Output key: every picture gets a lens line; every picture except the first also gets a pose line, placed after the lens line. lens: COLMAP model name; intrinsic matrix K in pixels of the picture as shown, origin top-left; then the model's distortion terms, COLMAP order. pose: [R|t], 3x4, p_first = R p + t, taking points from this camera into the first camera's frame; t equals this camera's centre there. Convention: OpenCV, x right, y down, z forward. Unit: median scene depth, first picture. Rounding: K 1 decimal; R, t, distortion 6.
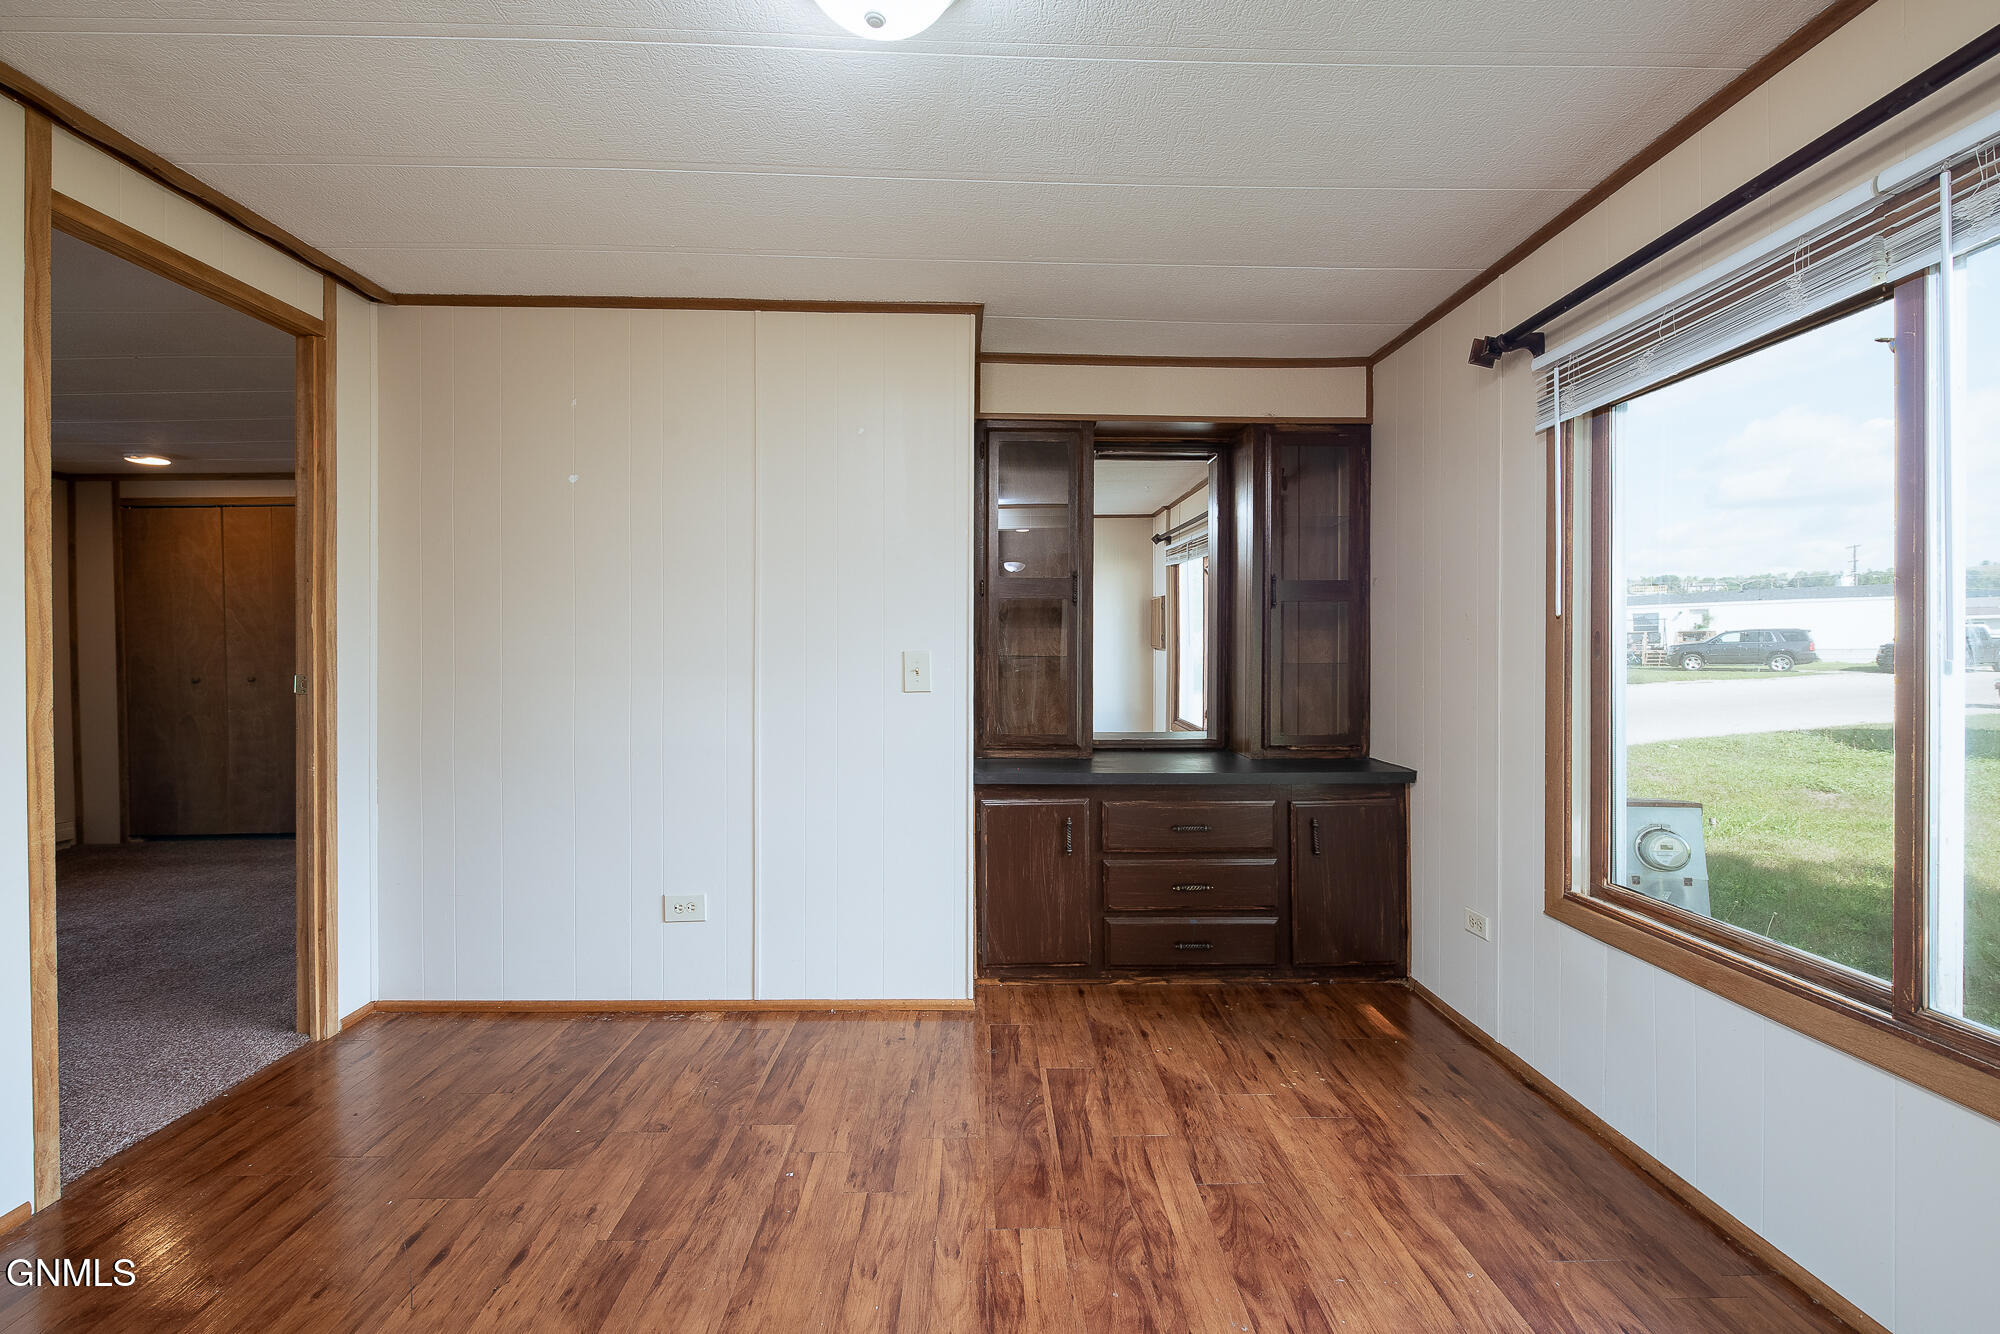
lens RADIAL K [[826.0, 0, 999.1], [0, 826.0, 649.5], [0, 0, 1]] dist [-0.003143, -0.000190]
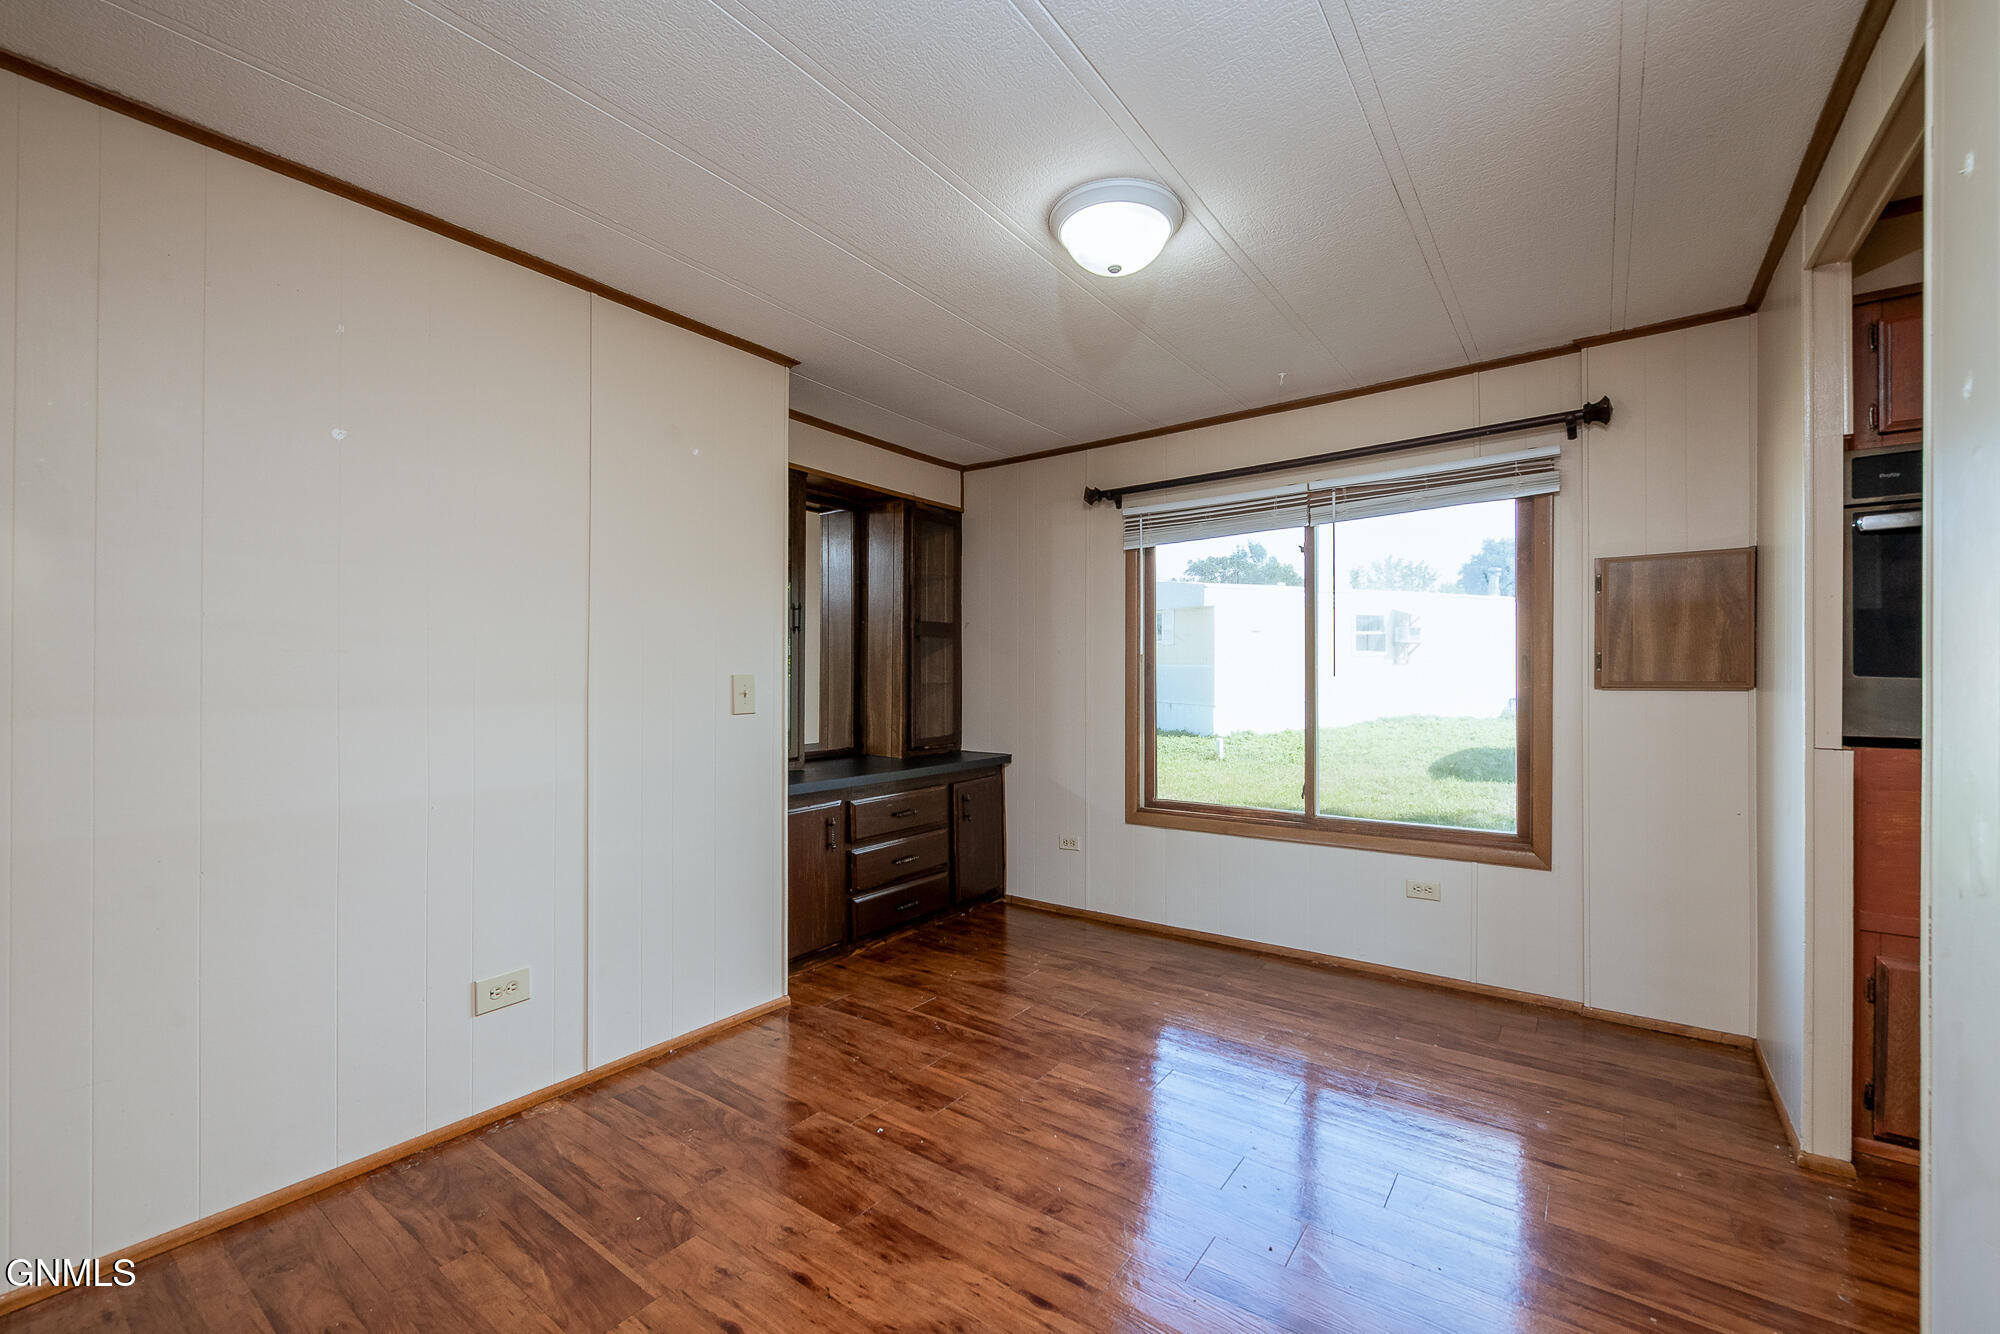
lens RADIAL K [[826.0, 0, 999.1], [0, 826.0, 649.5], [0, 0, 1]] dist [-0.003143, -0.000190]
pose [[0.611209, 0.020560, 0.791202, -0.861330], [0.004798, 0.999548, -0.029681, 0.002934], [-0.791455, 0.021938, 0.610834, 0.123659]]
